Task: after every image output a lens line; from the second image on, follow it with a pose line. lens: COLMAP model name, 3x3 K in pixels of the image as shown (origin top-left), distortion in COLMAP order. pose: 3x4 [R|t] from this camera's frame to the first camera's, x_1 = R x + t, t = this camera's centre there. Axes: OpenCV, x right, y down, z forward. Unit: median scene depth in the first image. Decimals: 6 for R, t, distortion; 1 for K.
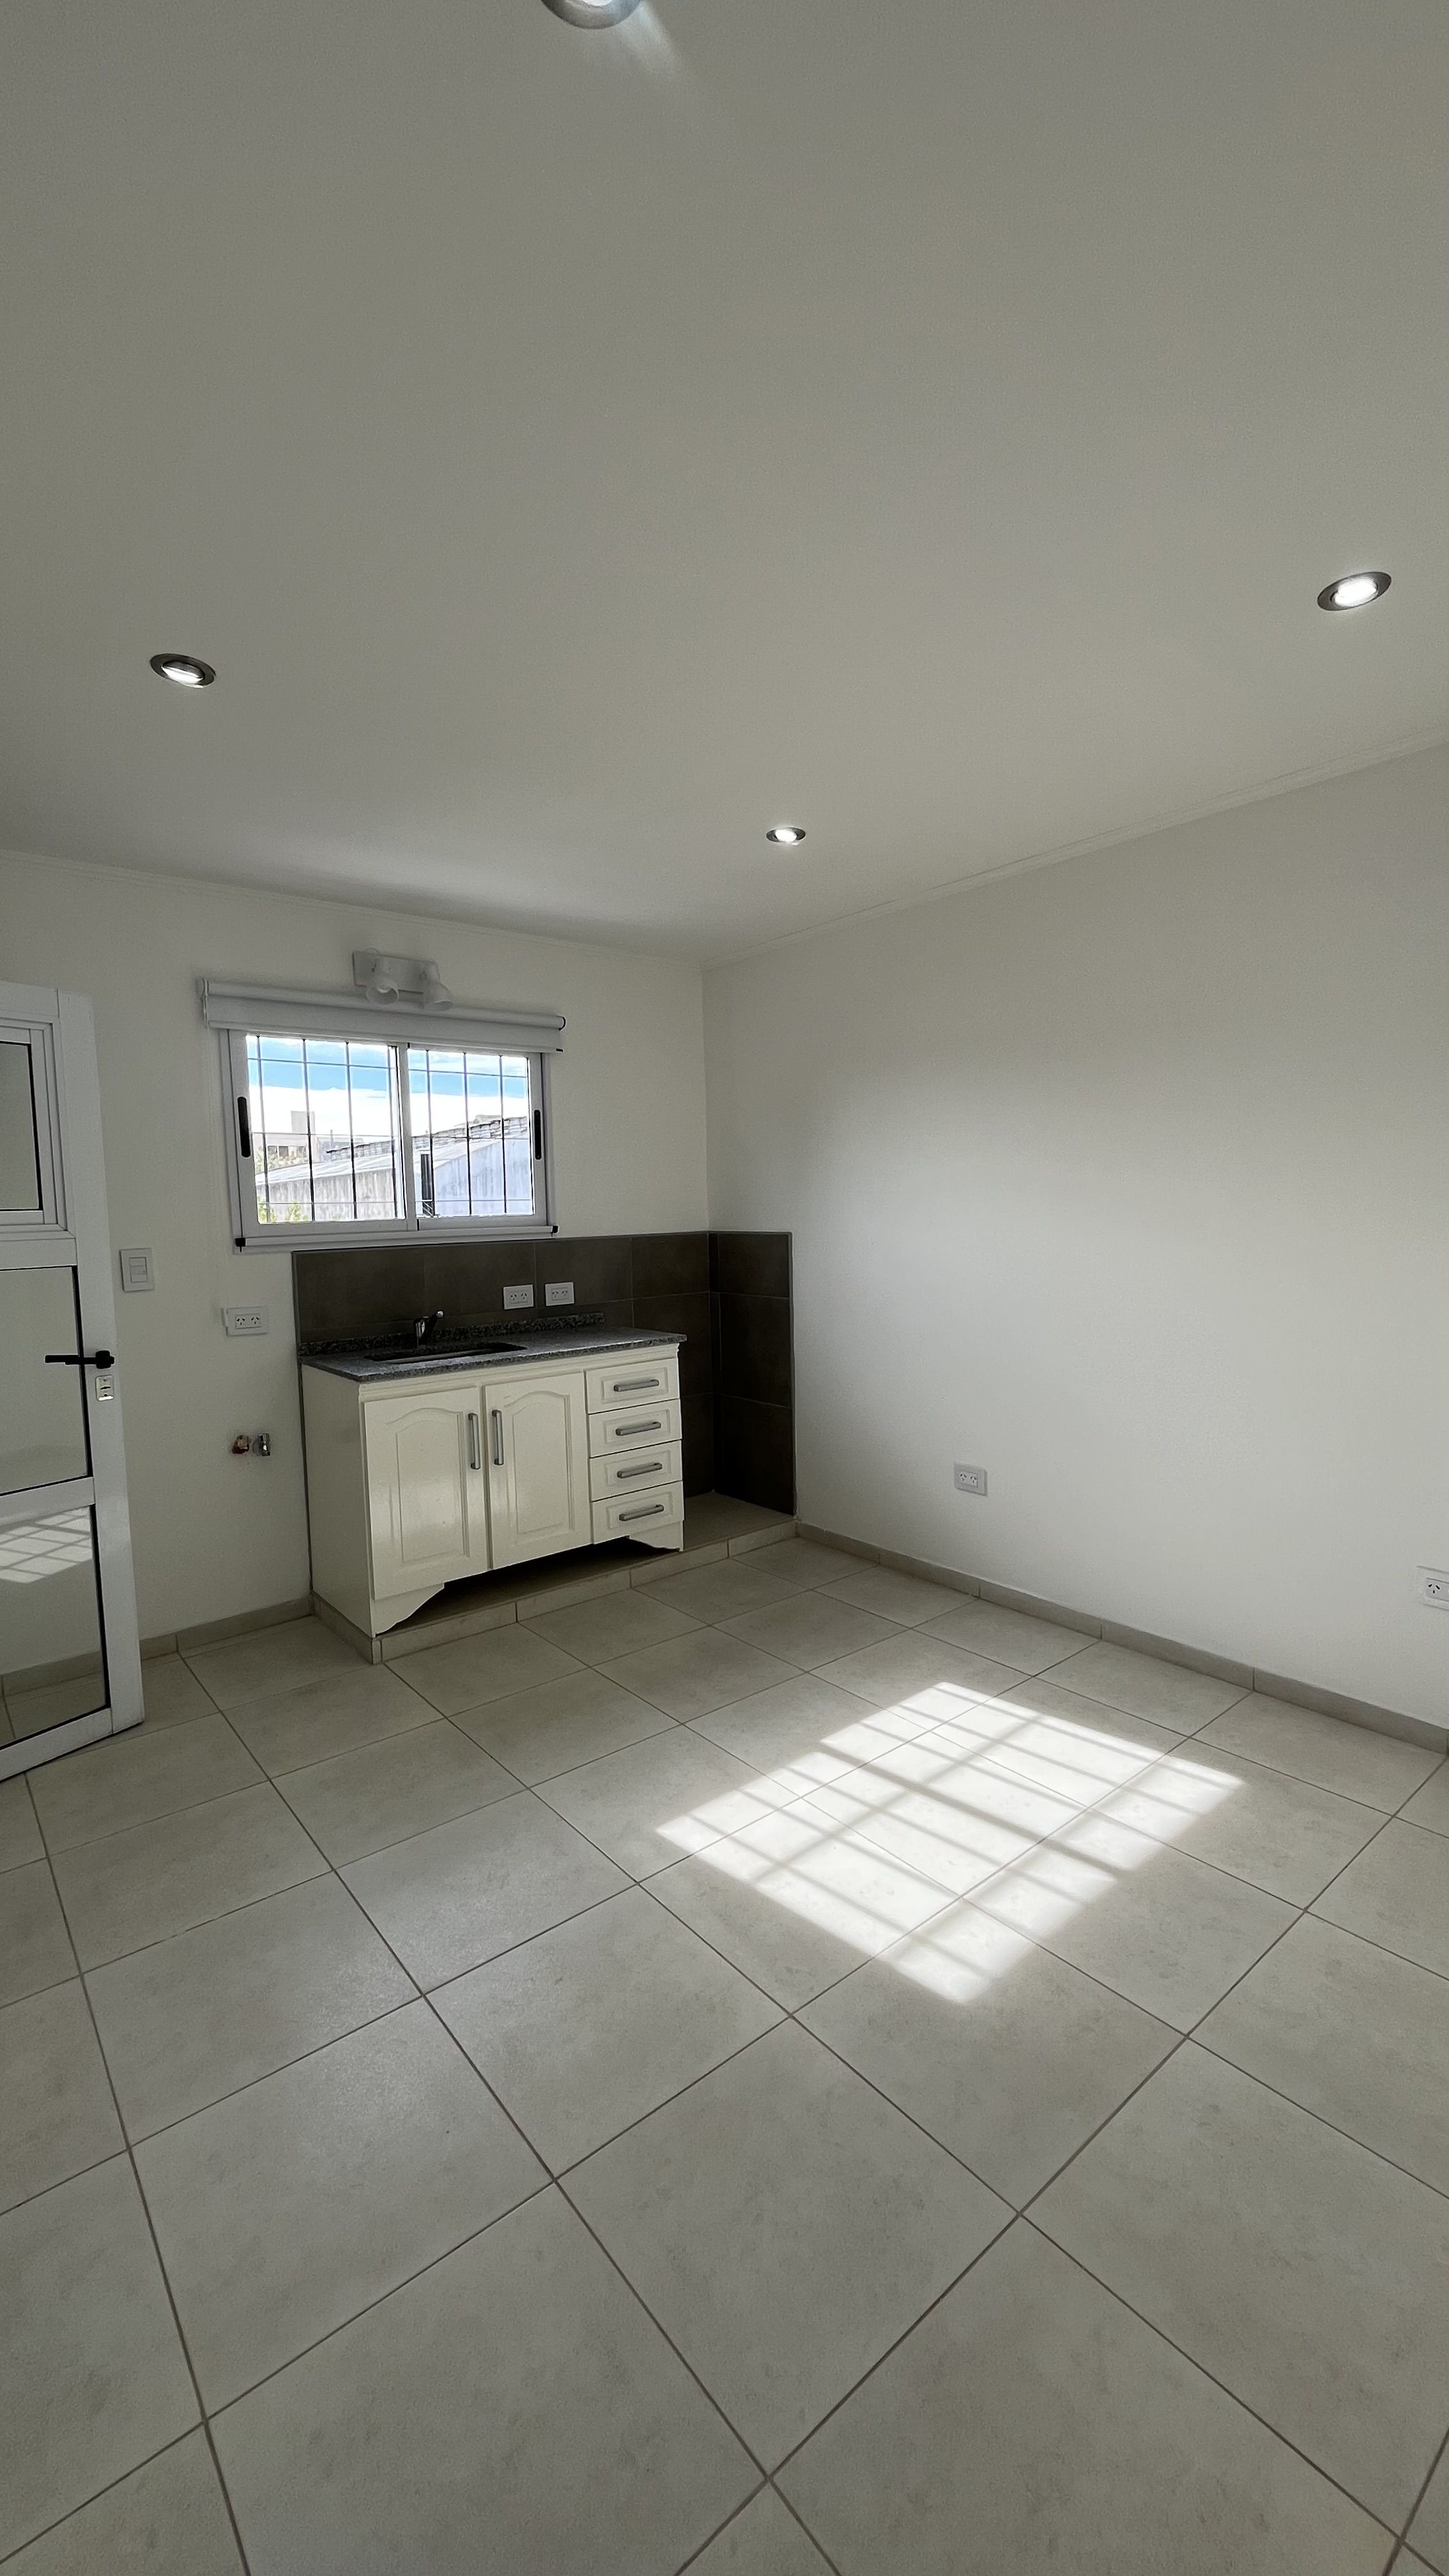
lens RADIAL K [[1042.4, 0, 727.3], [0, 1042.4, 1291.9], [0, 0, 1]] dist [0.002659, -0.000817]
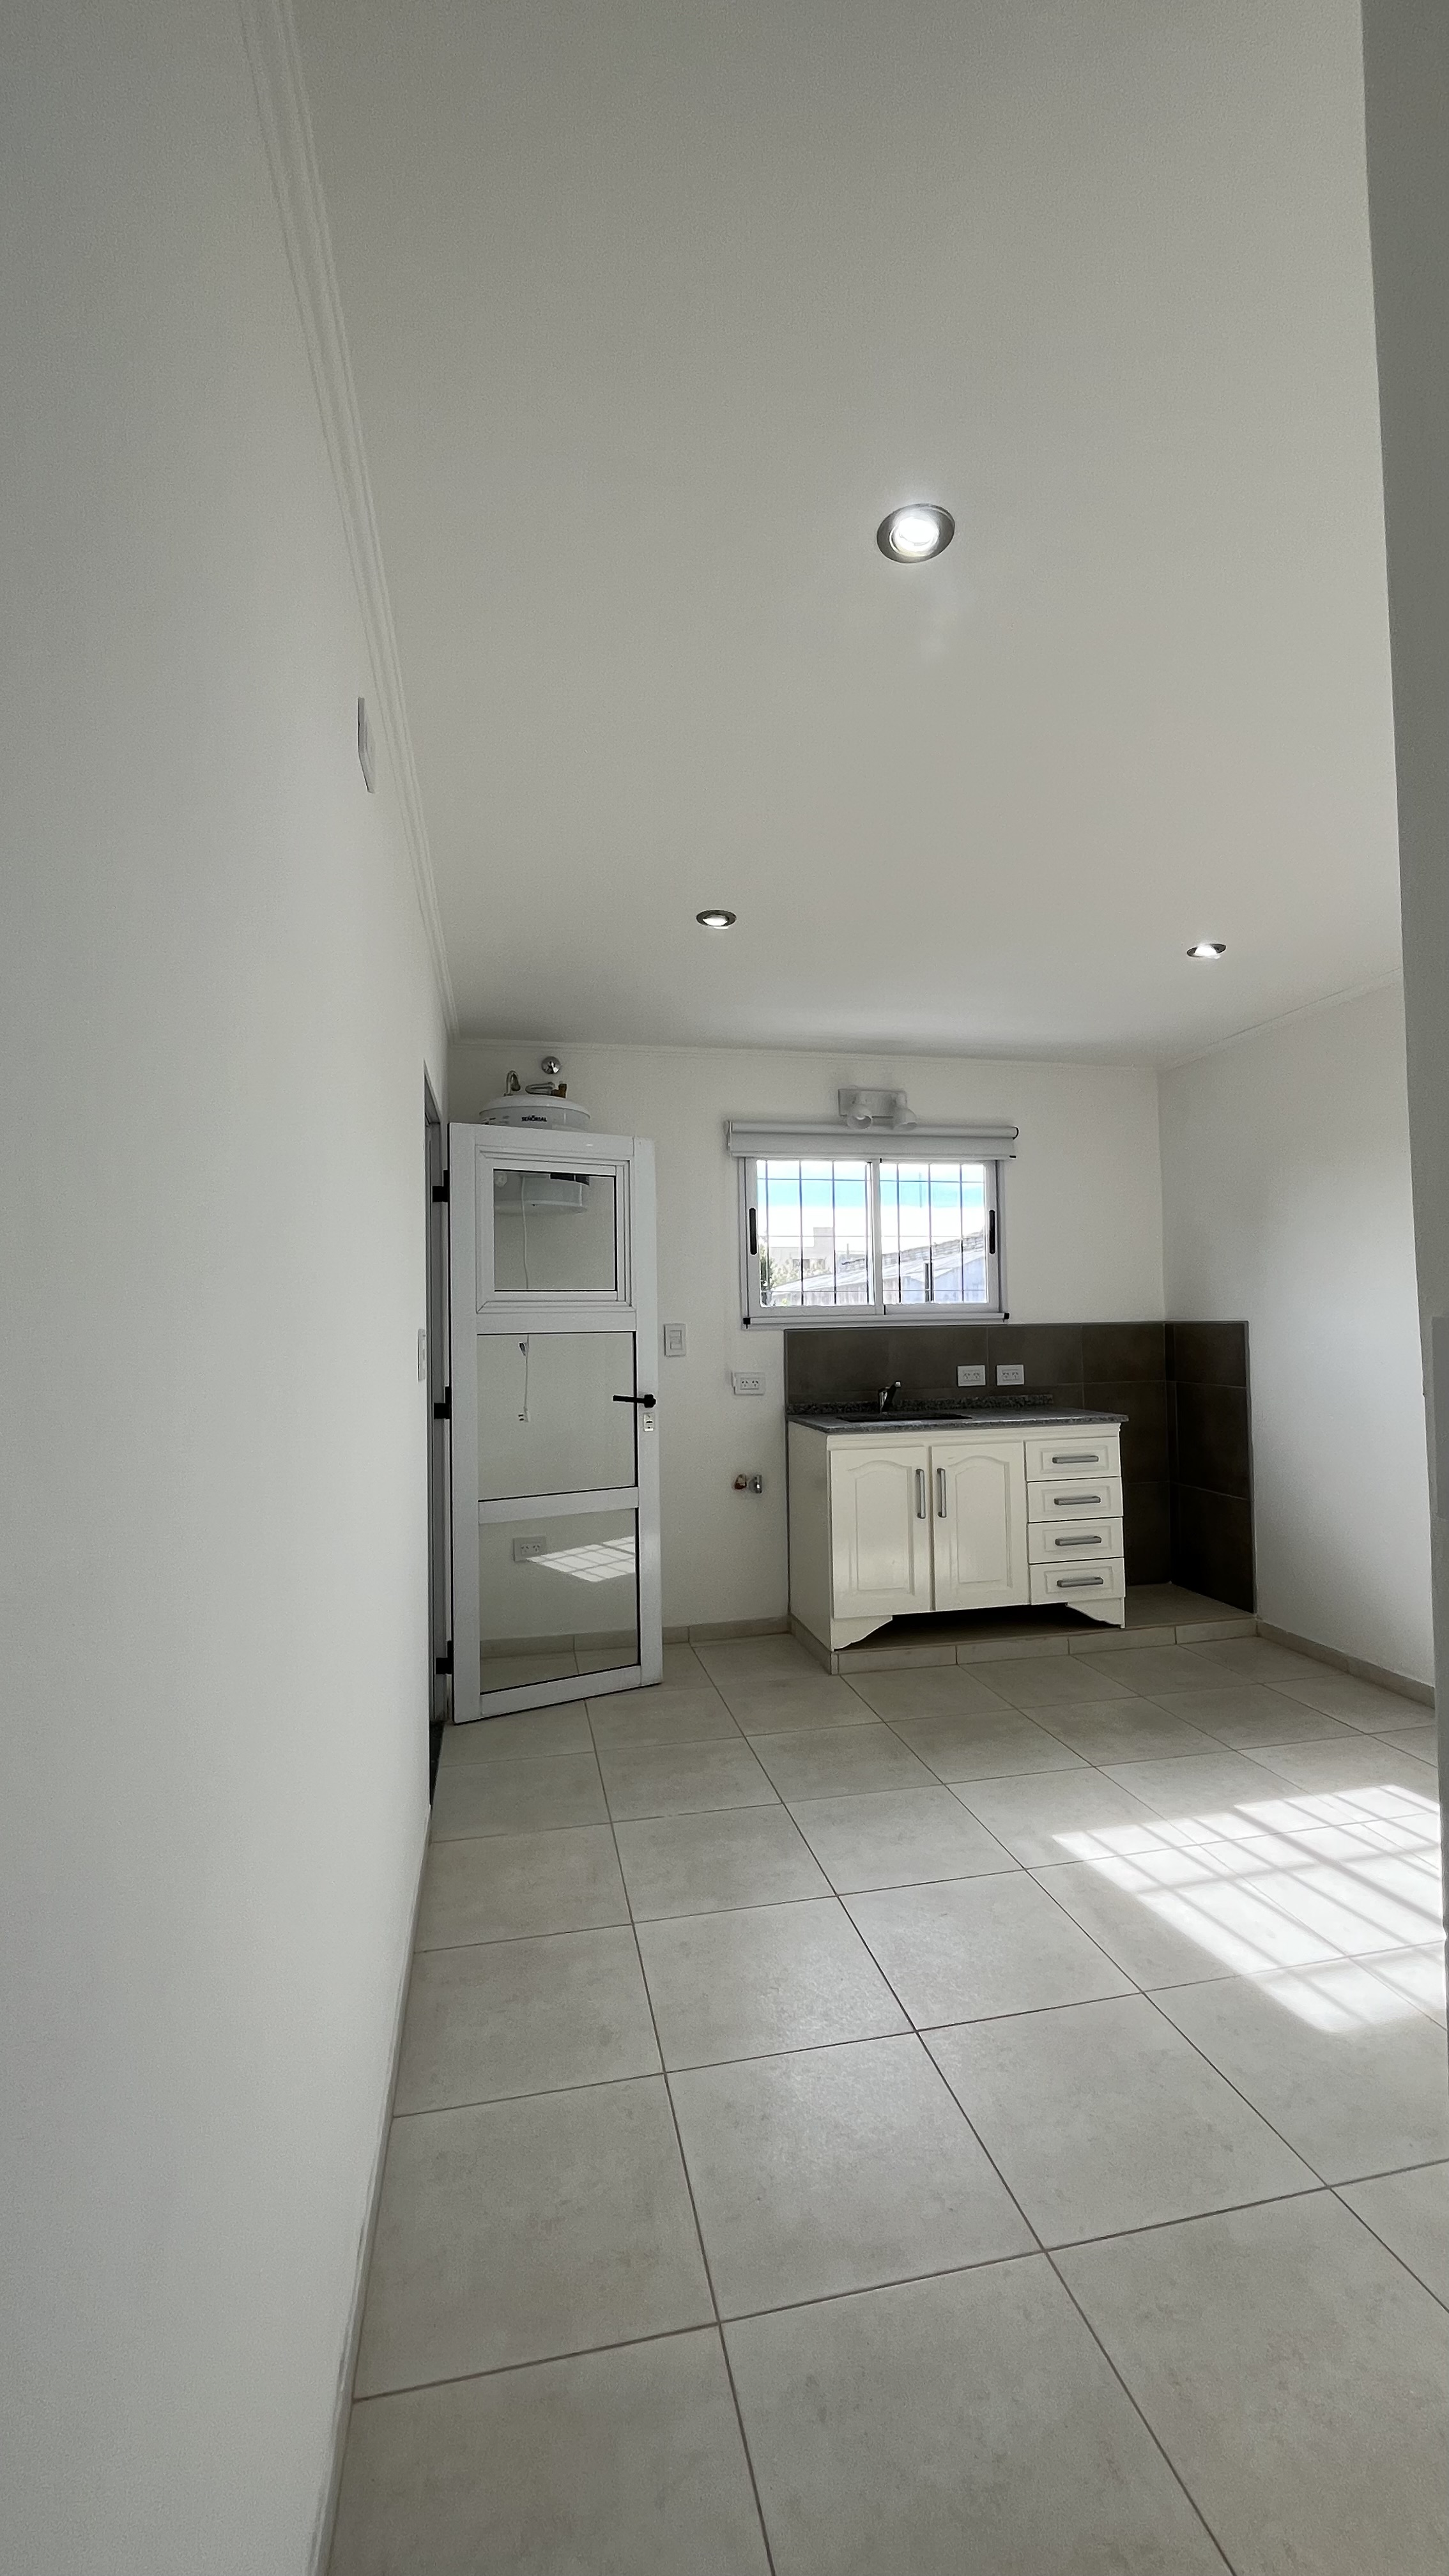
lens RADIAL K [[1042.4, 0, 736.3], [0, 1042.4, 1286.2], [0, 0, 1]] dist [0.002659, -0.000817]
pose [[0.893047, -0.009120, -0.449871, 0.096782], [-0.041340, 0.993903, -0.102214, 0.042042], [0.448061, 0.109879, 0.887225, -0.142033]]
